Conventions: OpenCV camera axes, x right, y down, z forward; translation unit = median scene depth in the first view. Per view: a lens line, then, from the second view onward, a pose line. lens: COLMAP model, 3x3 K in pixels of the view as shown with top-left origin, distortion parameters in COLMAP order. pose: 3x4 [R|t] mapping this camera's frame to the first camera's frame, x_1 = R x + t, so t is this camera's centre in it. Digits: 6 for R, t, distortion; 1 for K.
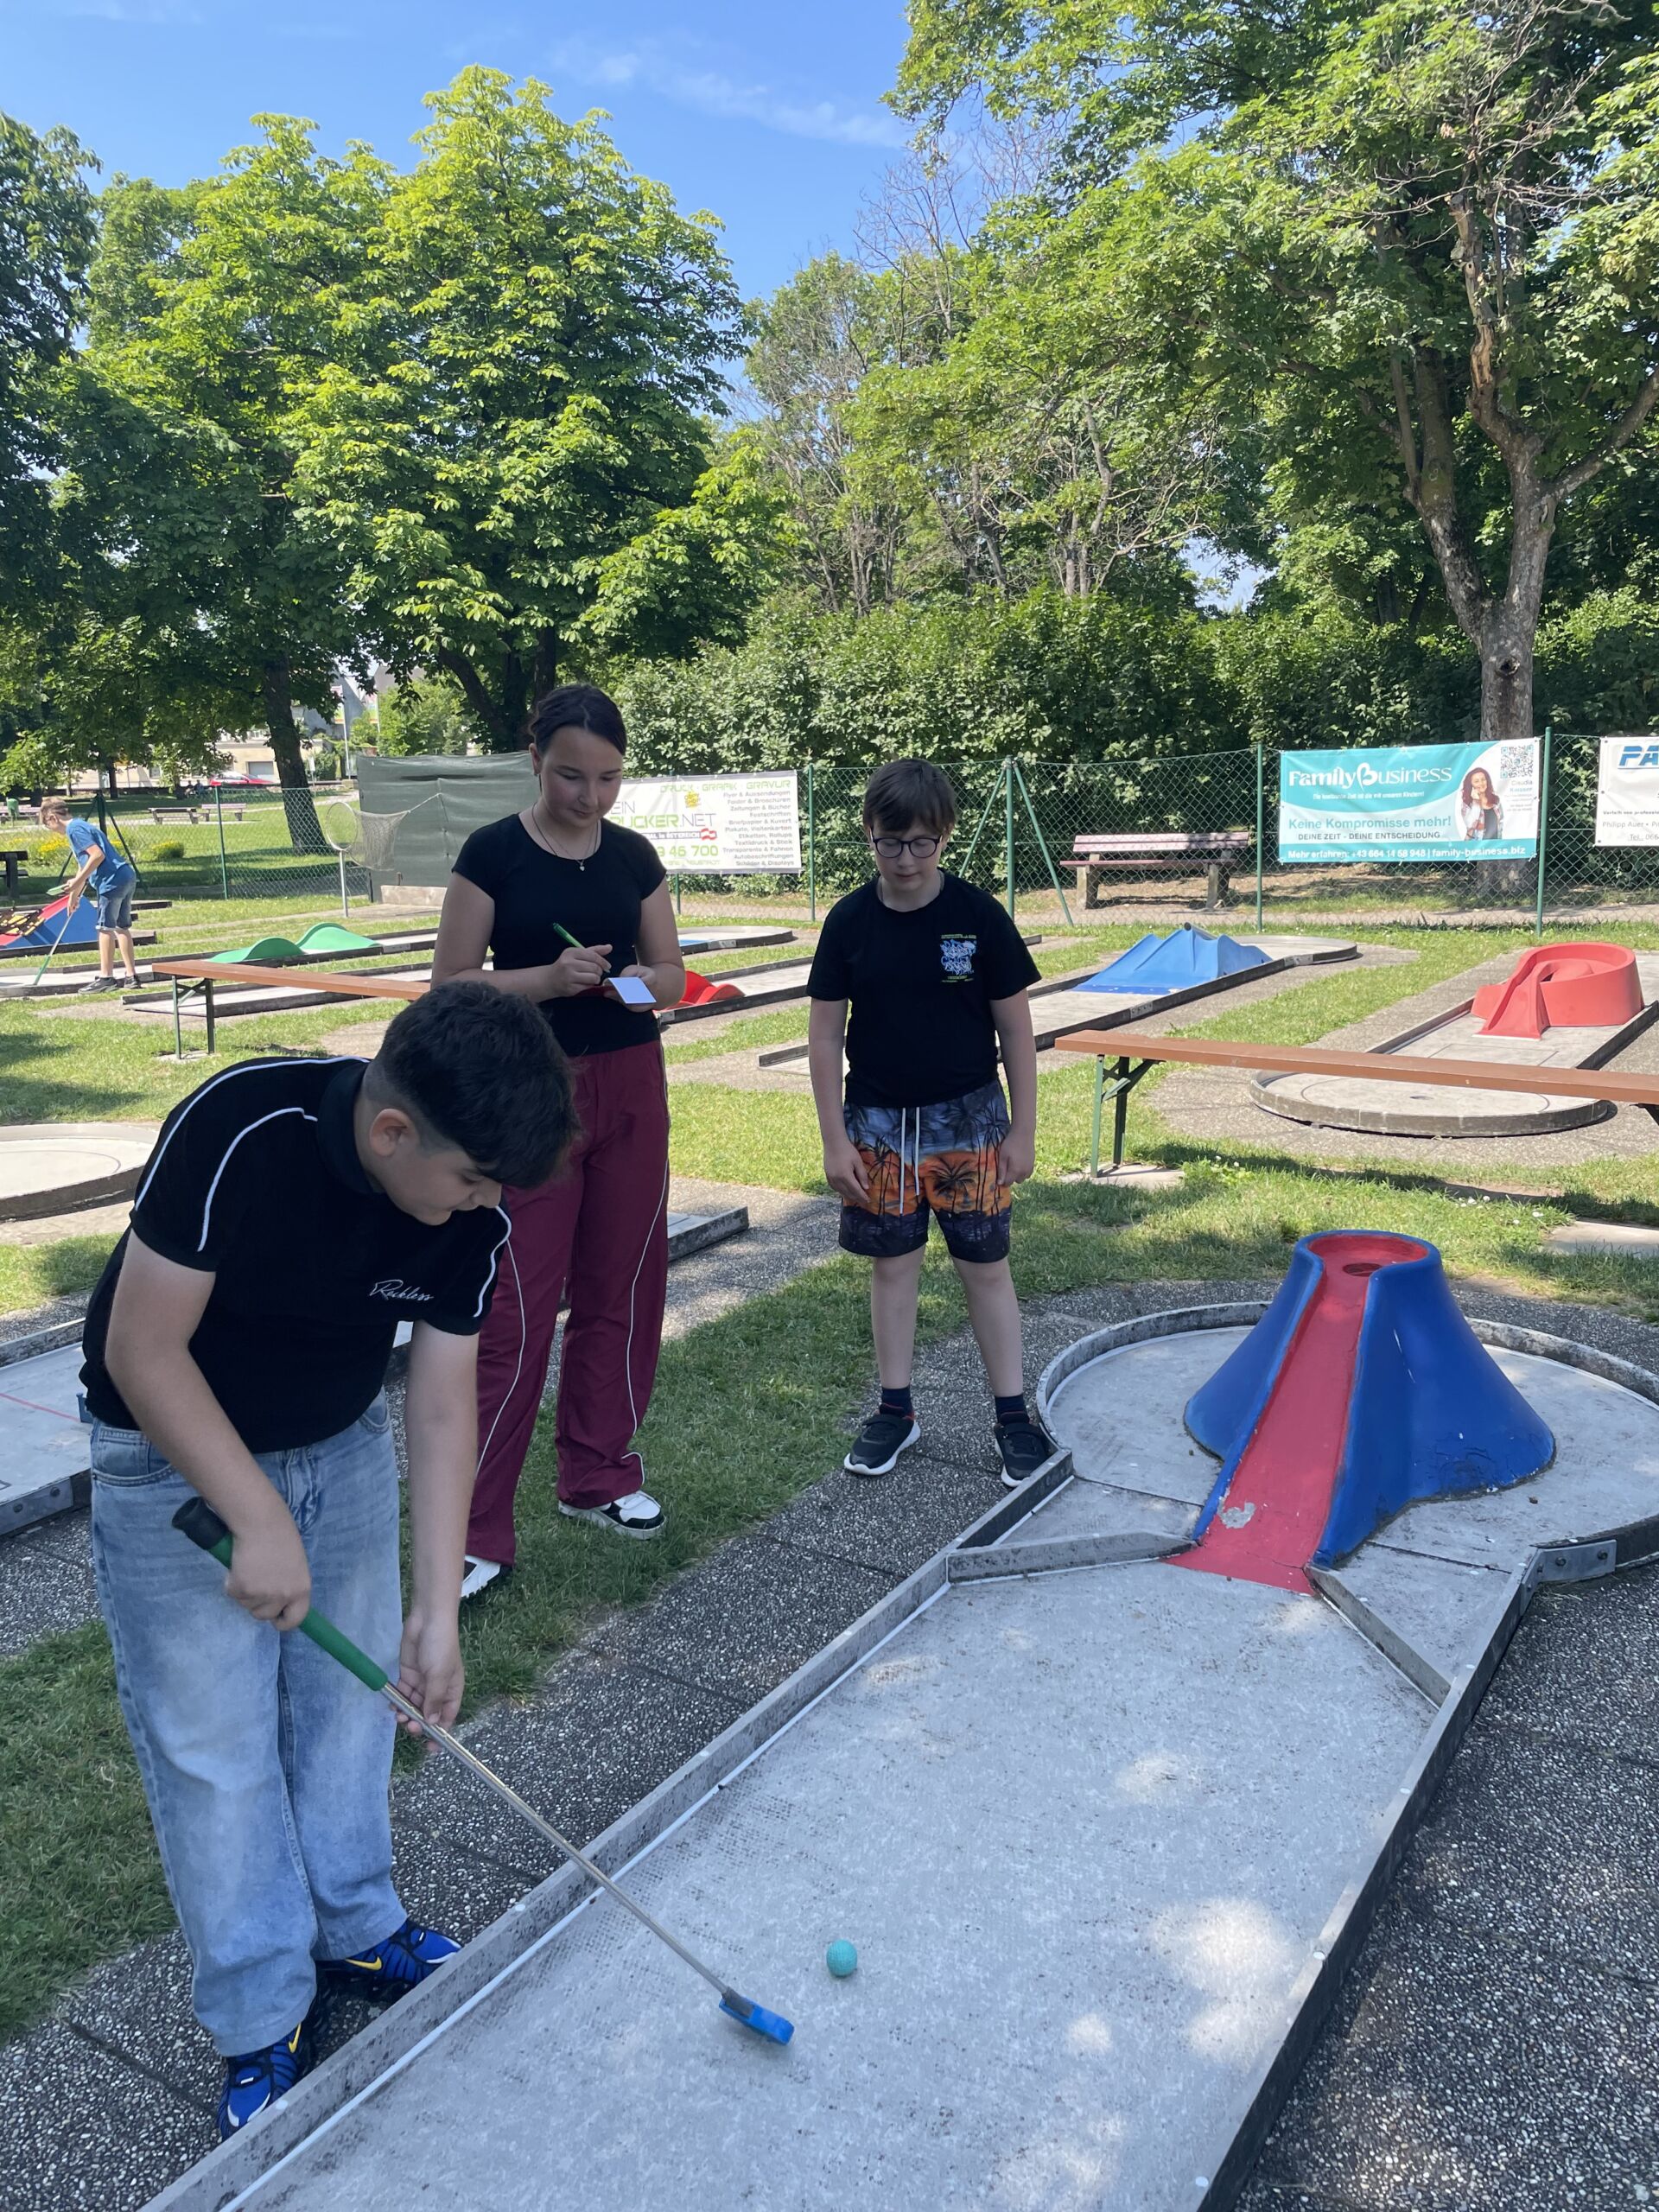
lens RADIAL K [[1637.1, 0, 829.5], [0, 1637.1, 1106.0], [0, 0, 1]] dist [0.093468, -0.148272]
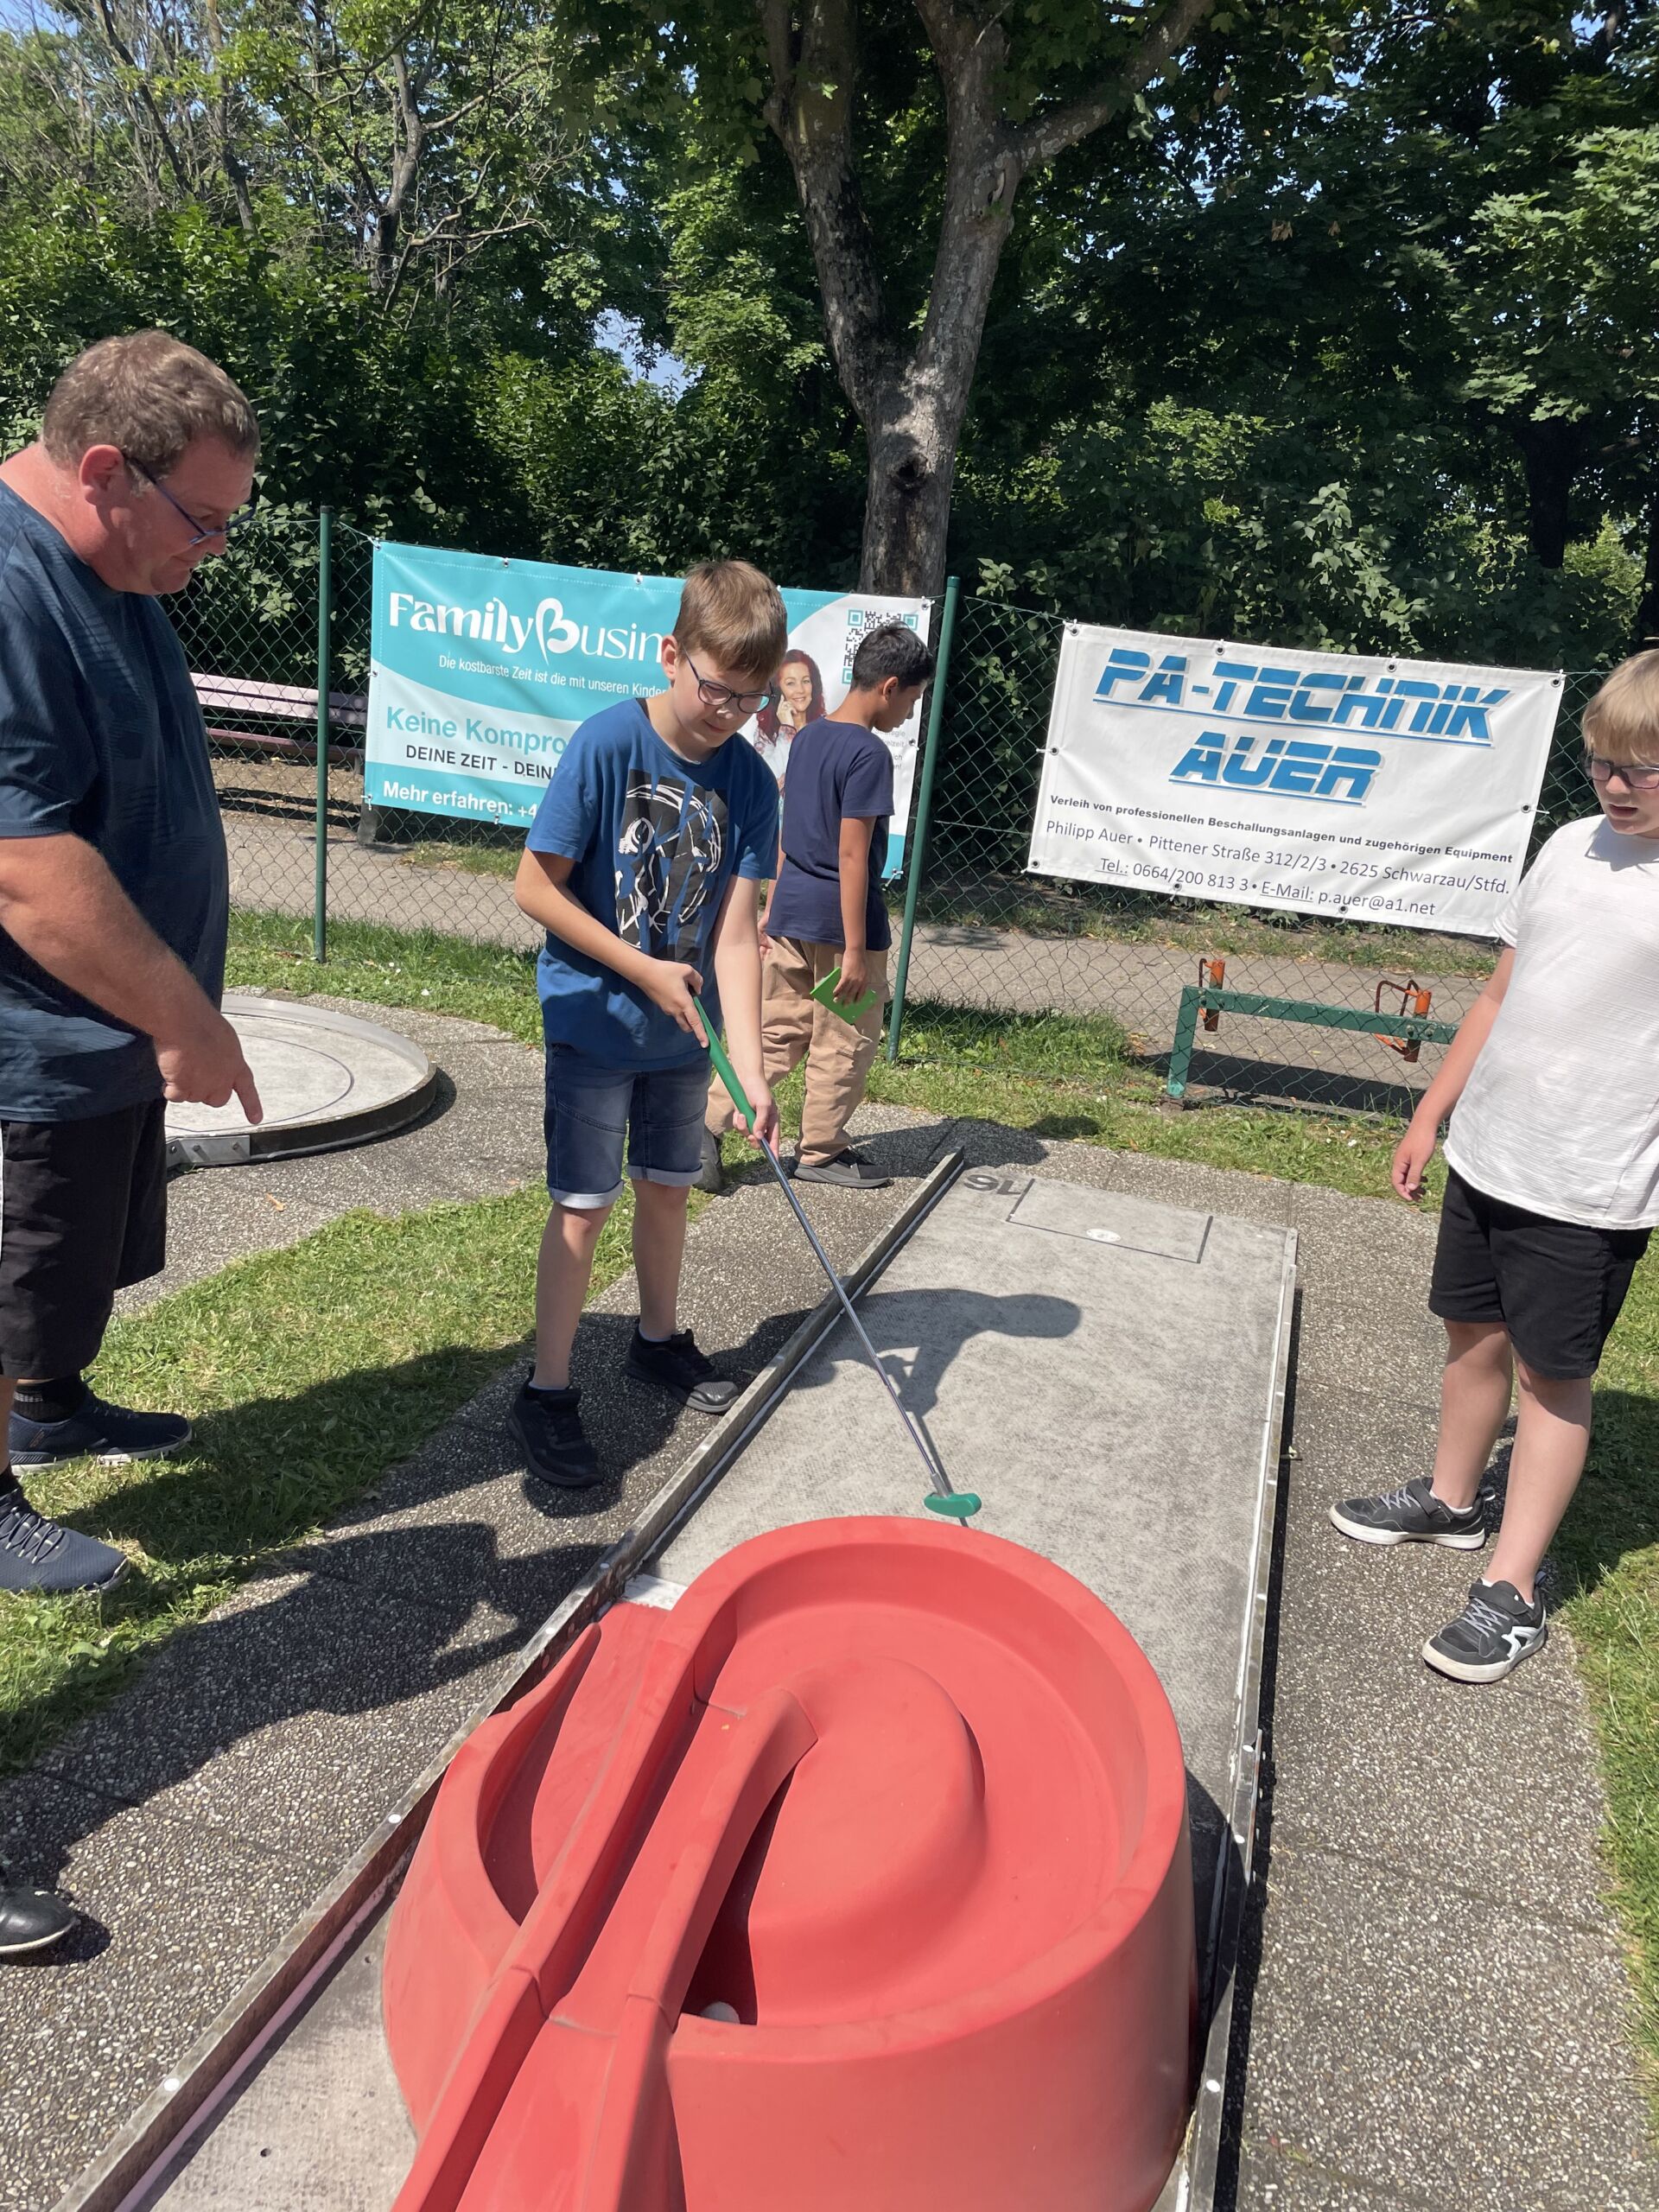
lens RADIAL K [[1637.1, 0, 829.5], [0, 1637.1, 1106.0], [0, 0, 1]] dist [0.093468, -0.148272]
pose [[0.942408, 0.052068, 0.330389, 0.255526], [-0.084004, 0.992992, 0.083125, -0.119428], [-0.323746, -0.106092, 0.940177, 0.566191]]
